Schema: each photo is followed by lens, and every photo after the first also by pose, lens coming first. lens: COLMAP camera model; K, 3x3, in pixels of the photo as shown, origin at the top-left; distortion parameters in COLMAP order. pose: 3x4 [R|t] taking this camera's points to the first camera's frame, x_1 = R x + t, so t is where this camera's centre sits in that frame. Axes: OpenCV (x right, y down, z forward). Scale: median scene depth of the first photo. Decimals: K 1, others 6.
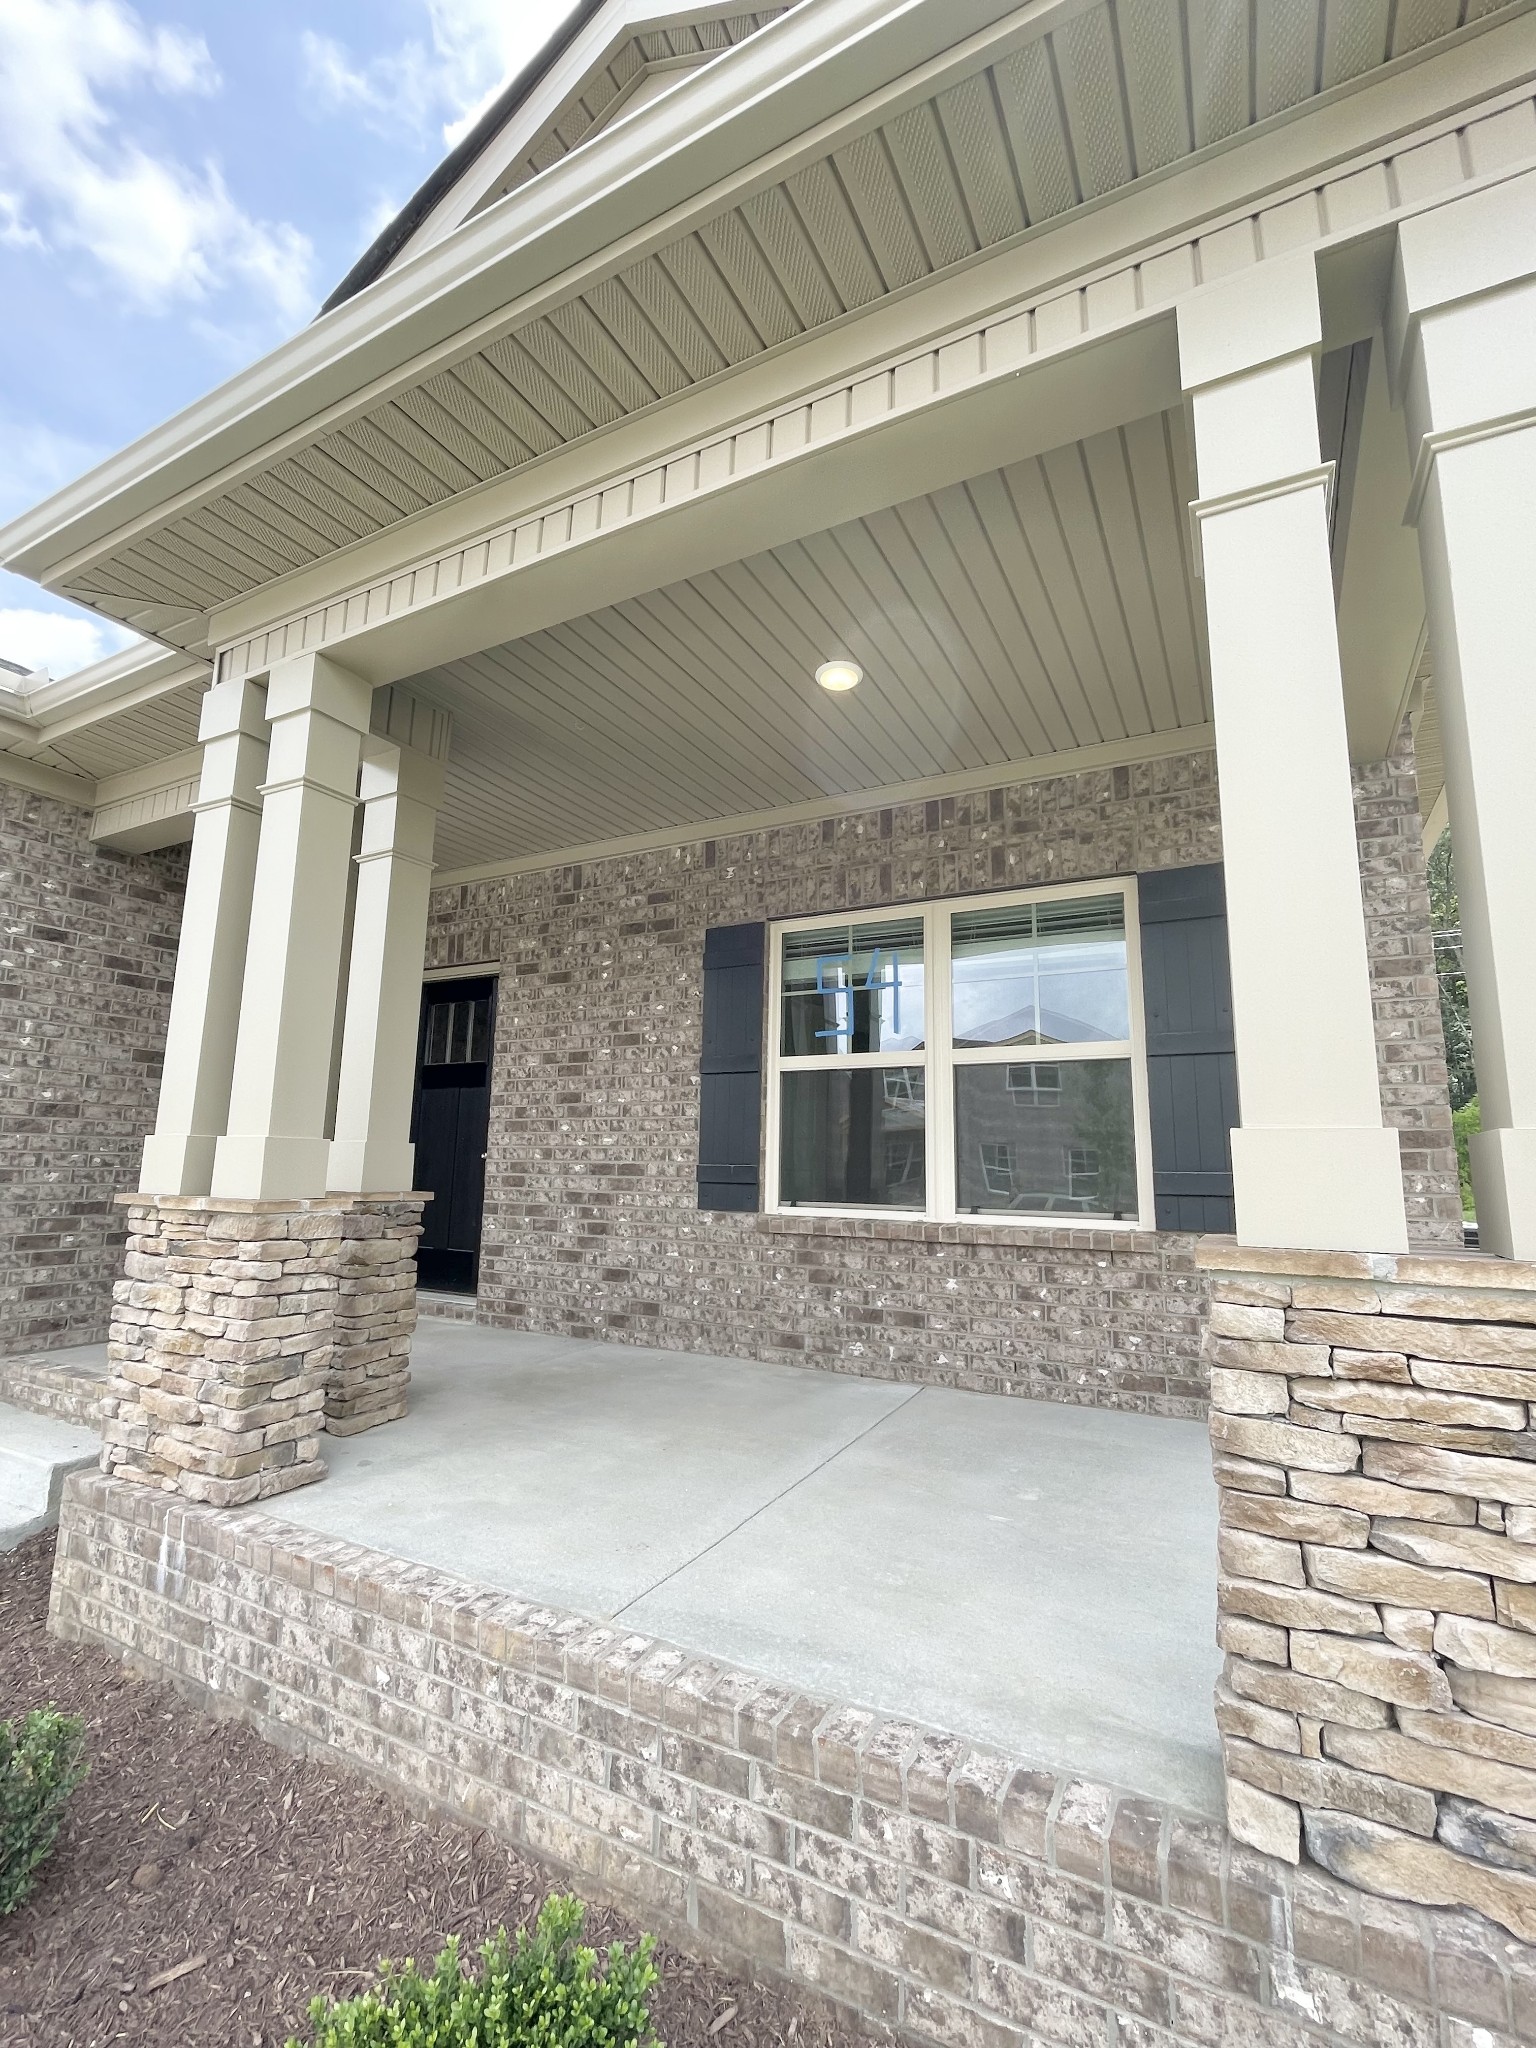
lens RADIAL K [[909.2, 0, 770.2], [0, 909.2, 1018.2], [0, 0, 1]] dist [0.000464, 0.000260]
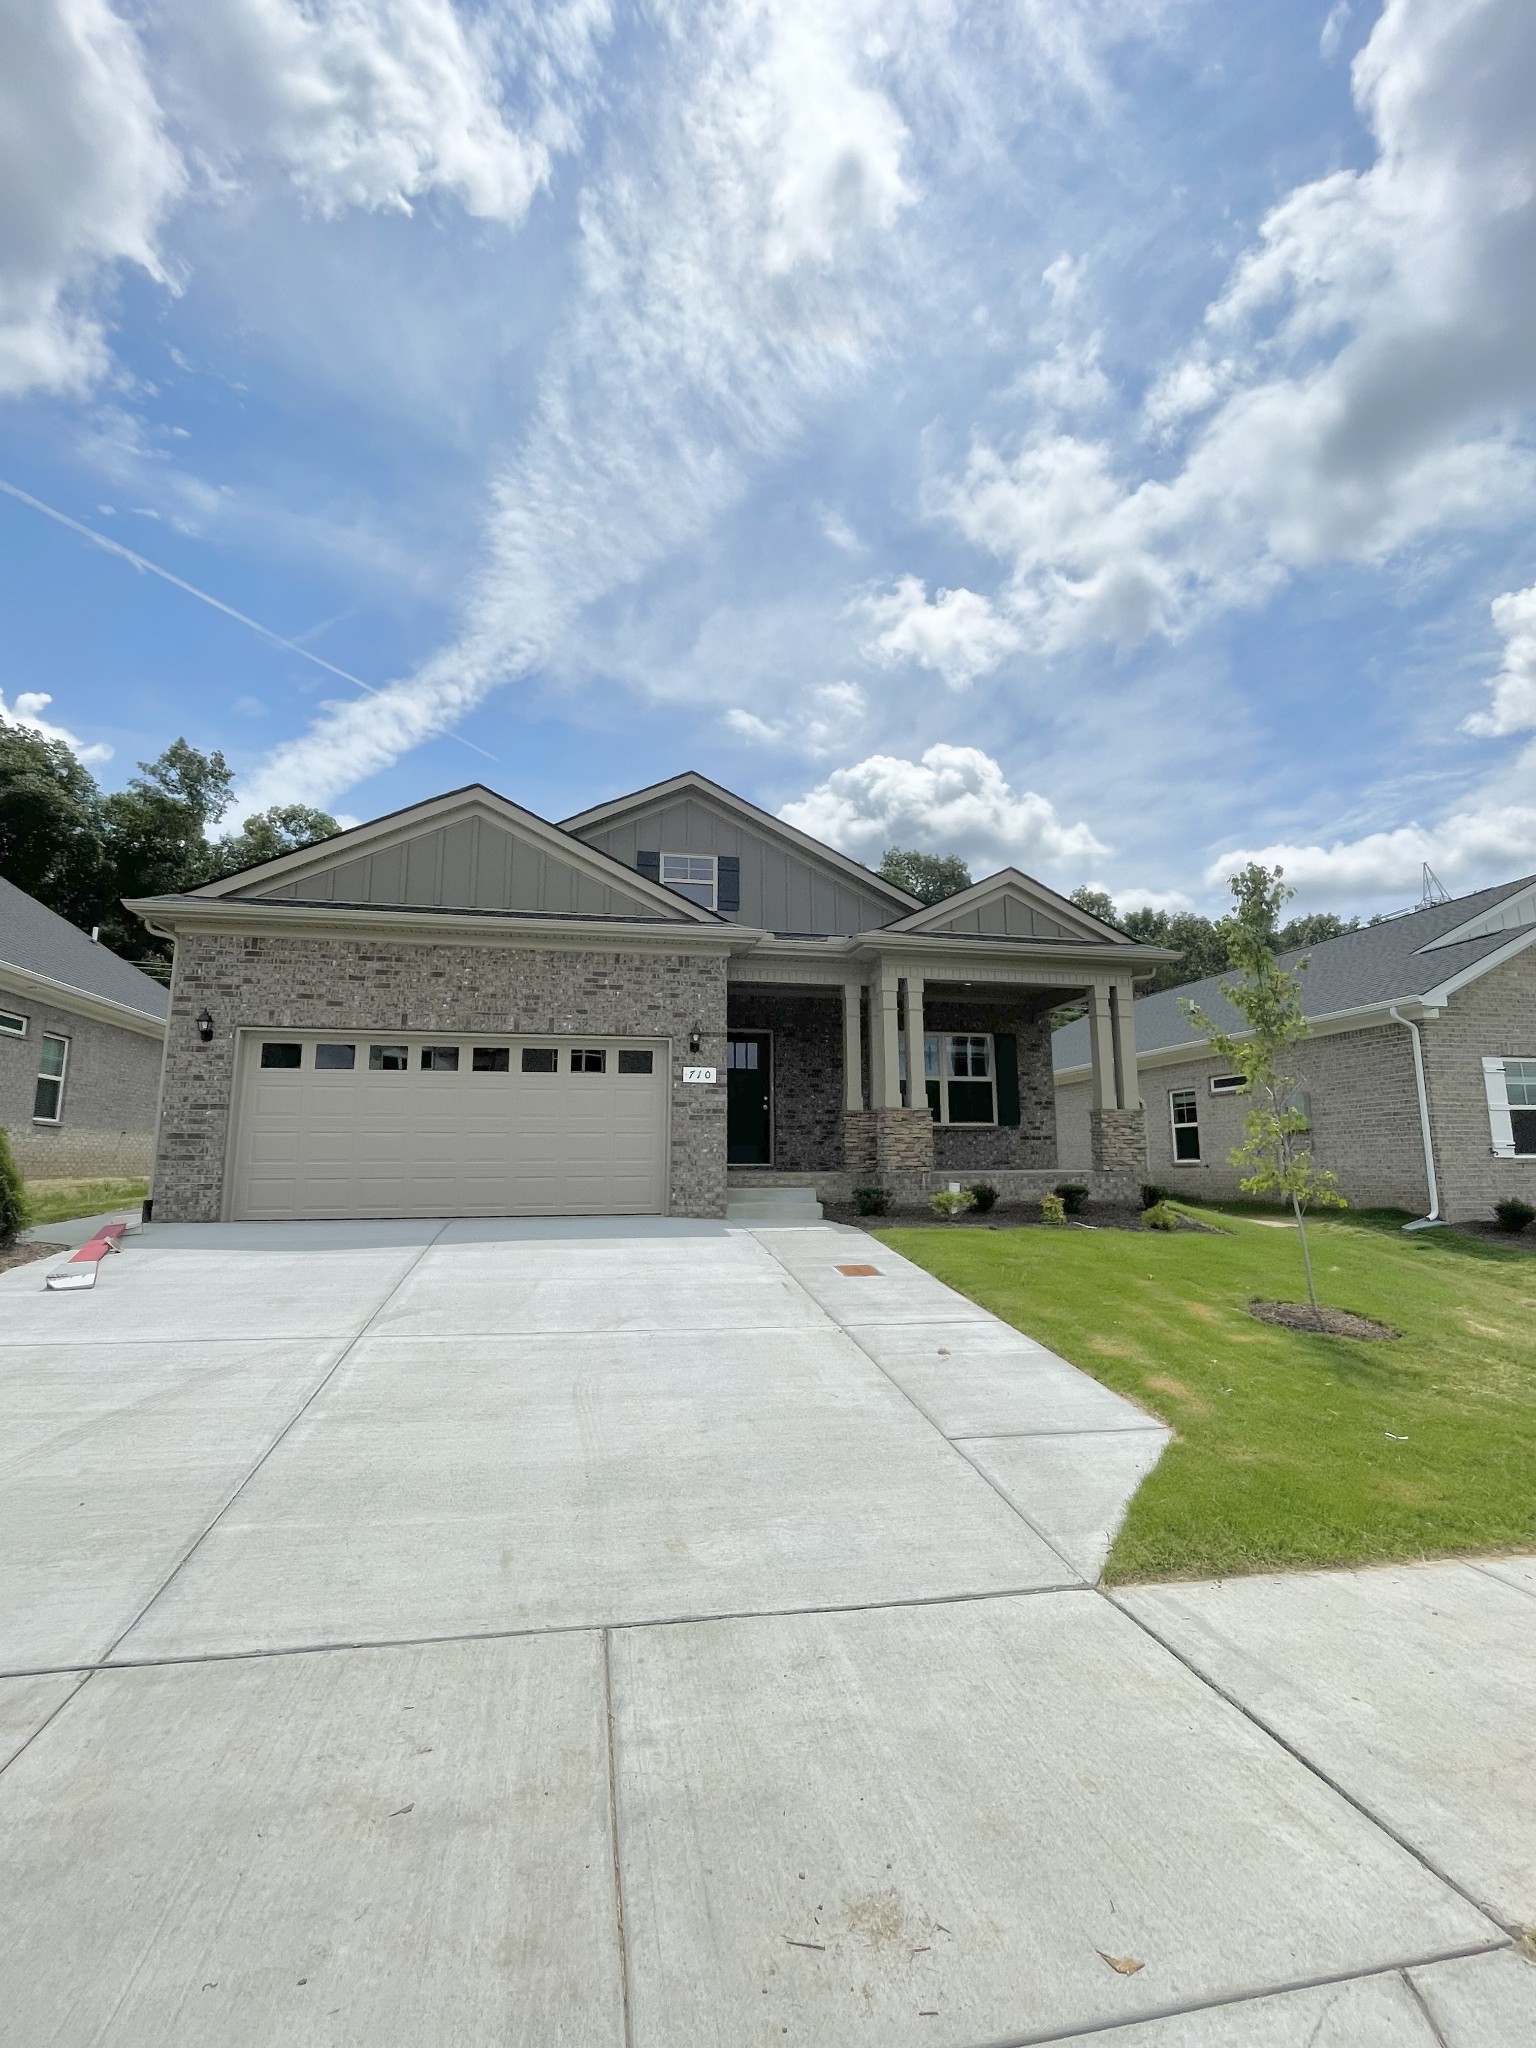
lens RADIAL K [[909.2, 0, 770.2], [0, 909.2, 1018.2], [0, 0, 1]] dist [0.000464, 0.000260]
pose [[0.766087, 0.079865, 0.637755, -2.182630], [-0.082782, 0.996246, -0.025318, -0.035367], [-0.637383, -0.033399, 0.769823, -1.050111]]
